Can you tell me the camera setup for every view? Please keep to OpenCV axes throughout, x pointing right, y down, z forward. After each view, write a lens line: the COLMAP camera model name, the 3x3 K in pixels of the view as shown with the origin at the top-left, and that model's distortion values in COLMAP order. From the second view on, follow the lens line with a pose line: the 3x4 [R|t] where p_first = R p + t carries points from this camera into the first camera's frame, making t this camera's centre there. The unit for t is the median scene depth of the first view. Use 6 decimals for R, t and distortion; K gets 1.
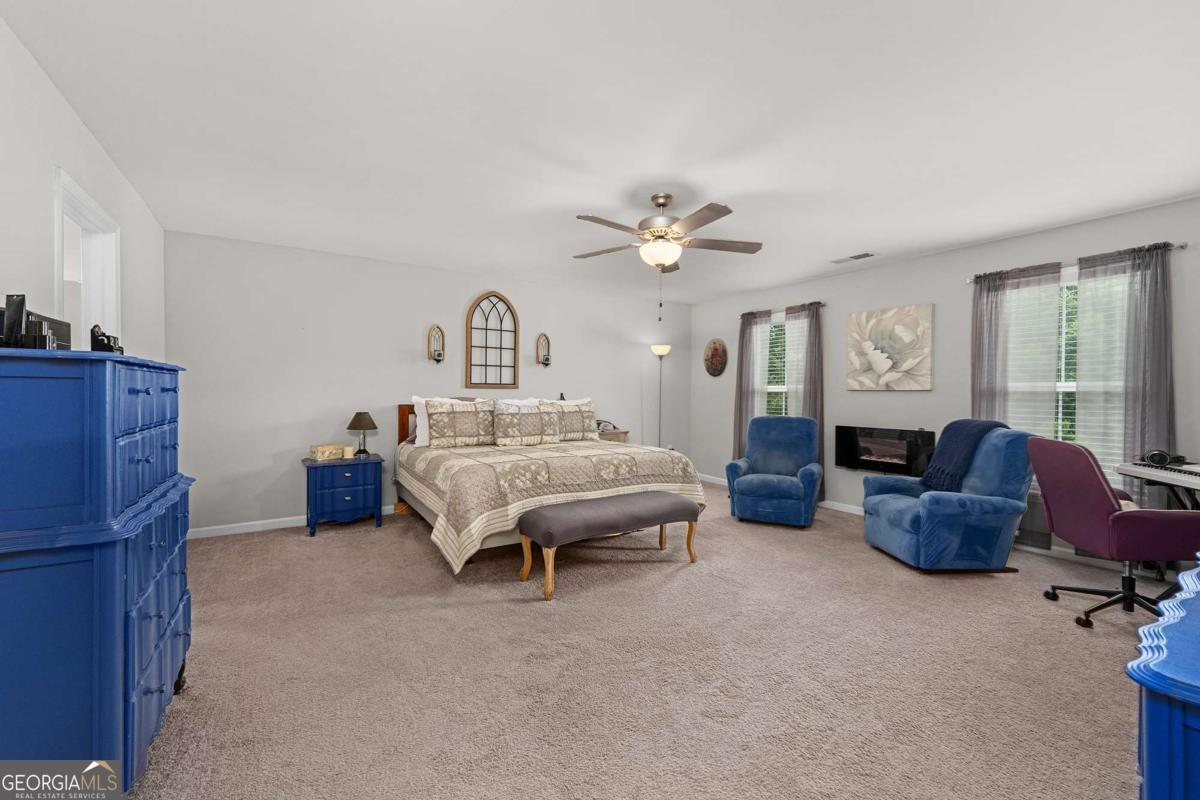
lens RADIAL K [[485.2, 0, 592.8], [0, 485.2, 398.8], [0, 0, 1]] dist [-0.000797, -0.000336]
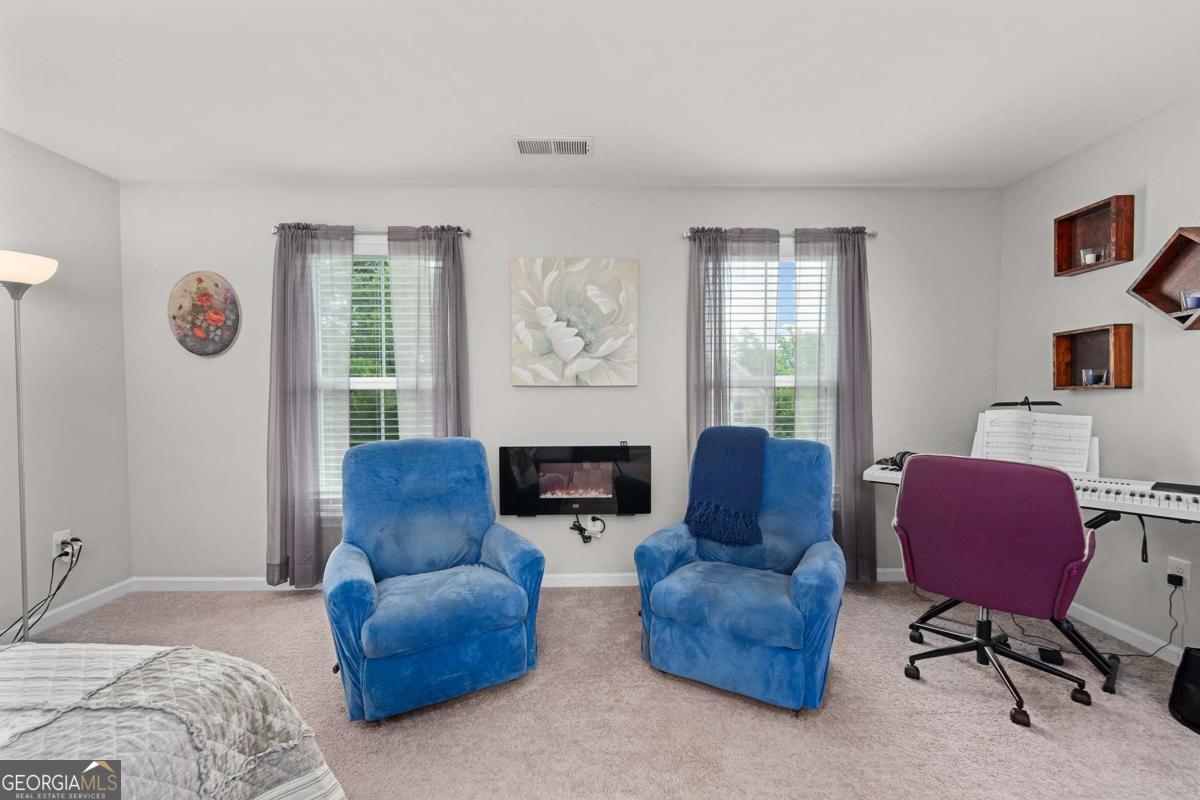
lens RADIAL K [[485.2, 0, 606.1], [0, 485.2, 408.6], [0, 0, 1]] dist [-0.000797, -0.000336]
pose [[0.504910, -0.037247, 0.862368, 0.072462], [0.017271, 0.999304, 0.033050, -0.008504], [-0.862999, -0.001793, 0.505202, 0.648689]]
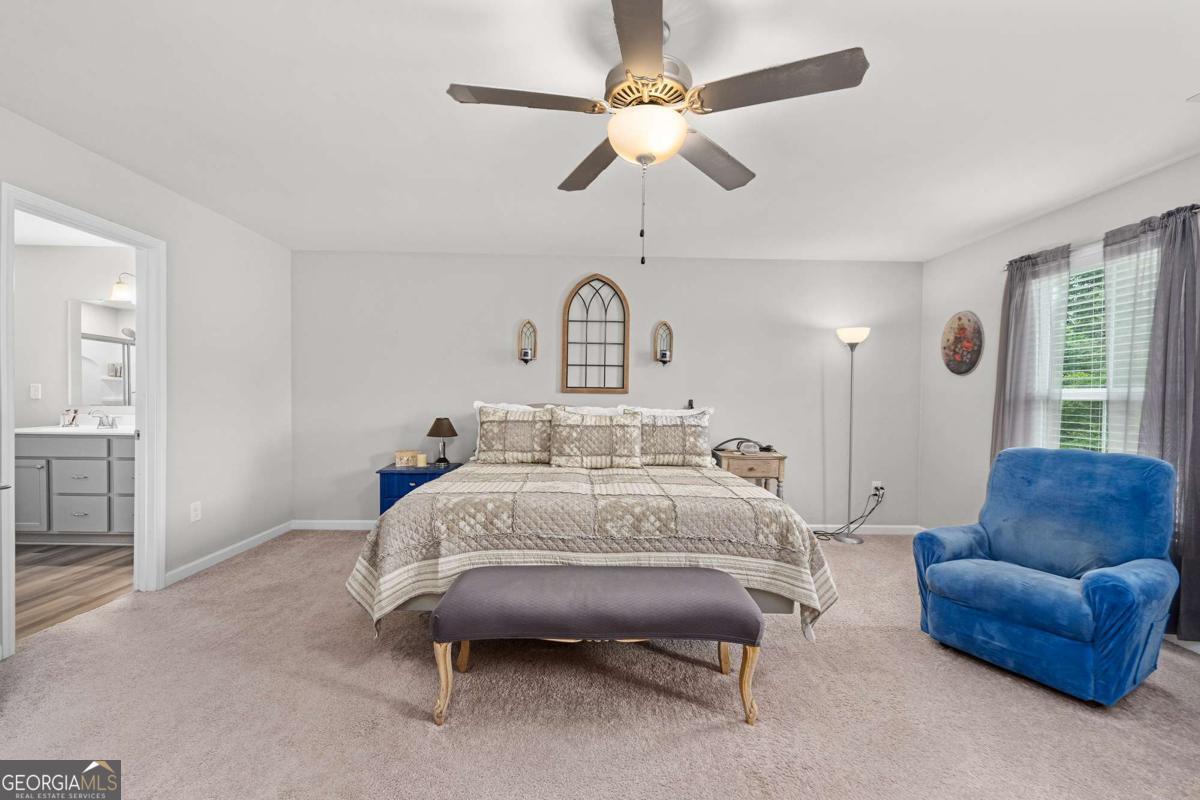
lens RADIAL K [[485.2, 0, 589.2], [0, 485.2, 403.0], [0, 0, 1]] dist [-0.000797, -0.000336]
pose [[0.849830, 0.011561, -0.526930, 0.254964], [-0.015222, 0.999881, -0.002611, -0.003089], [0.526837, 0.010240, 0.849905, 0.353442]]
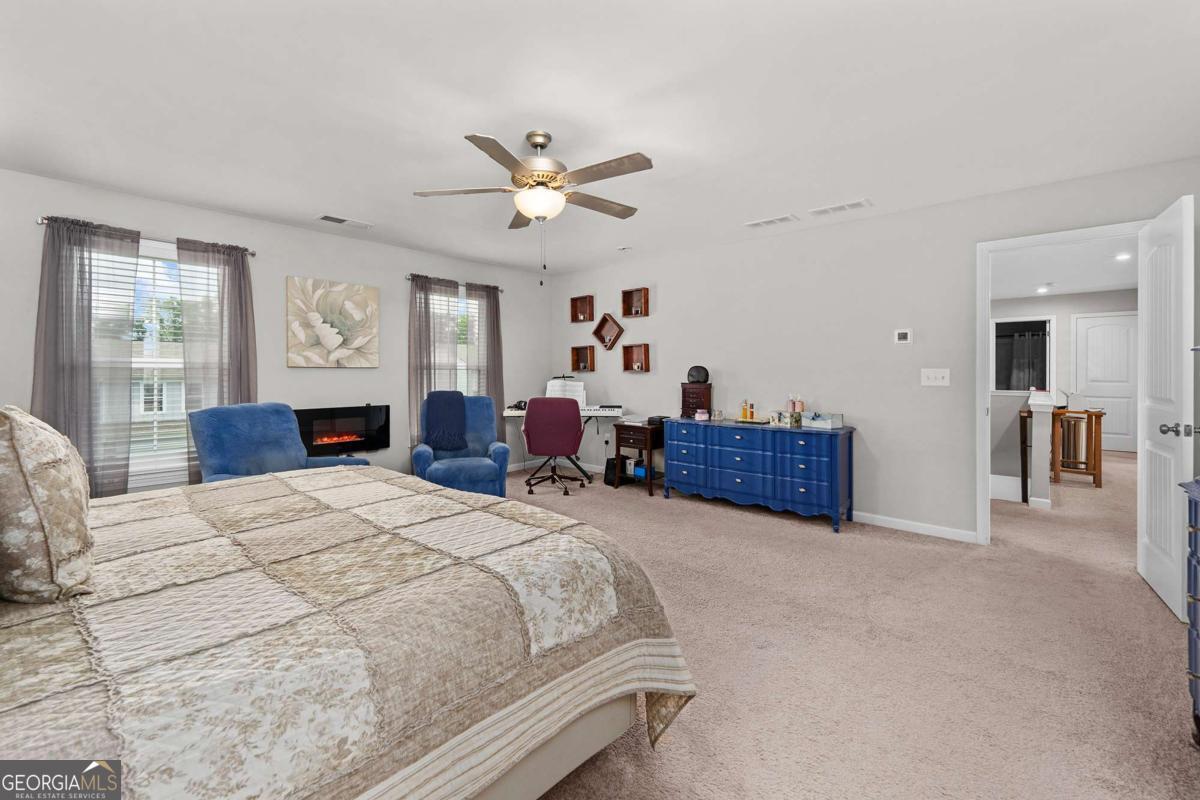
lens RADIAL K [[485.2, 0, 586.0], [0, 485.2, 372.9], [0, 0, 1]] dist [-0.000797, -0.000336]
pose [[-0.251507, -0.009149, 0.967812, -0.445083], [0.009601, 0.999883, 0.011947, -0.013391], [-0.967808, 0.012297, -0.251390, 0.774215]]
